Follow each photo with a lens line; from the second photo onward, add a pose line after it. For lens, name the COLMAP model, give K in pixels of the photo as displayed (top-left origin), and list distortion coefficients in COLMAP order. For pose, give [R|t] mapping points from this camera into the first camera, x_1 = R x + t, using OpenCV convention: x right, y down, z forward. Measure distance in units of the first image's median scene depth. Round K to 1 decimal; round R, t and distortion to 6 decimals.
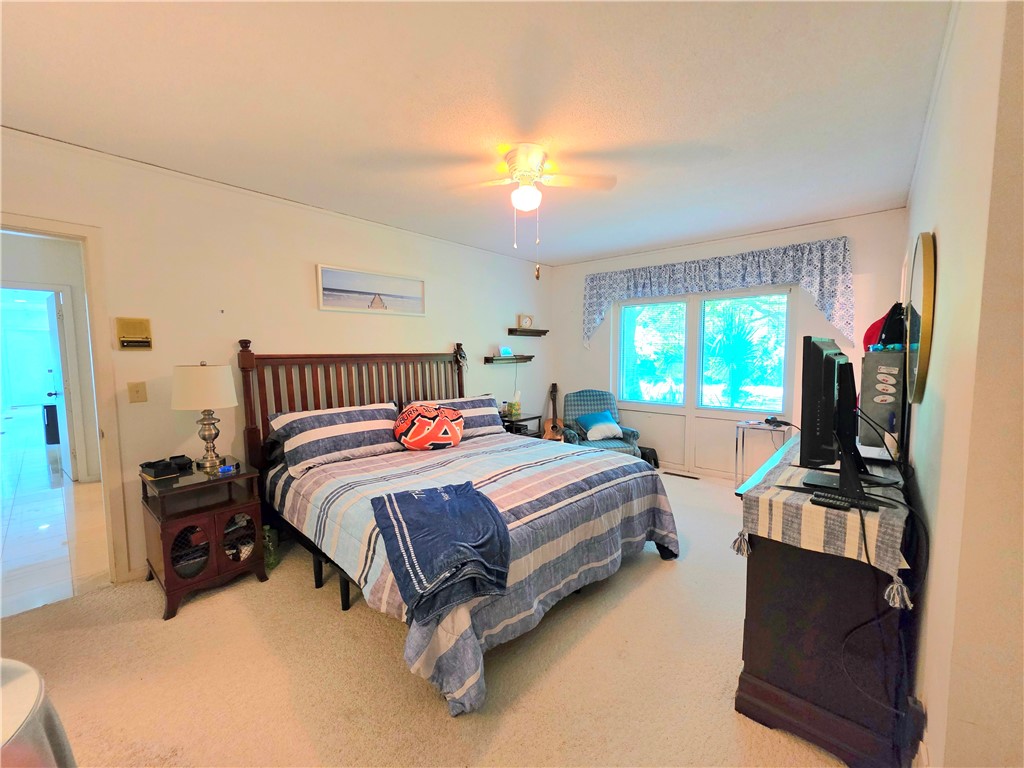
lens RADIAL K [[415.7, 0, 512.0], [0, 415.7, 384.0], [0, 0, 1]] dist [-0.001283, -0.000080]
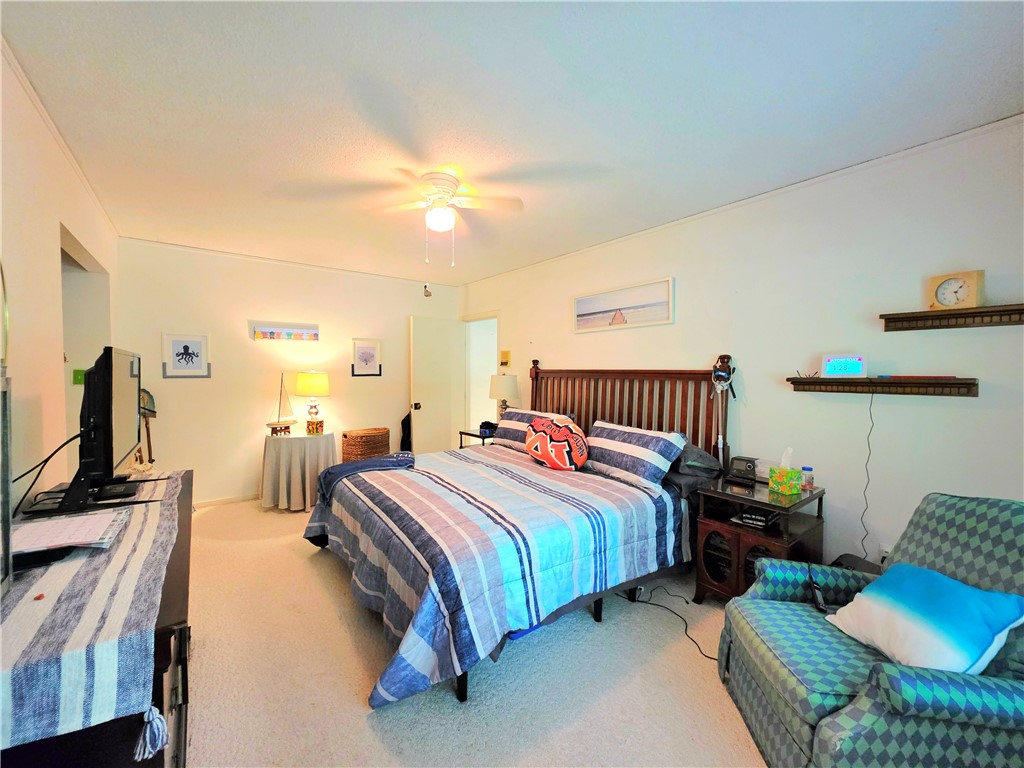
lens RADIAL K [[415.7, 0, 512.0], [0, 415.7, 384.0], [0, 0, 1]] dist [-0.001283, -0.000080]
pose [[-0.187682, 0.041783, -0.981341, 0.782671], [-0.074117, 0.995644, 0.056567, -0.085071], [0.979429, 0.083351, -0.183768, 1.049941]]
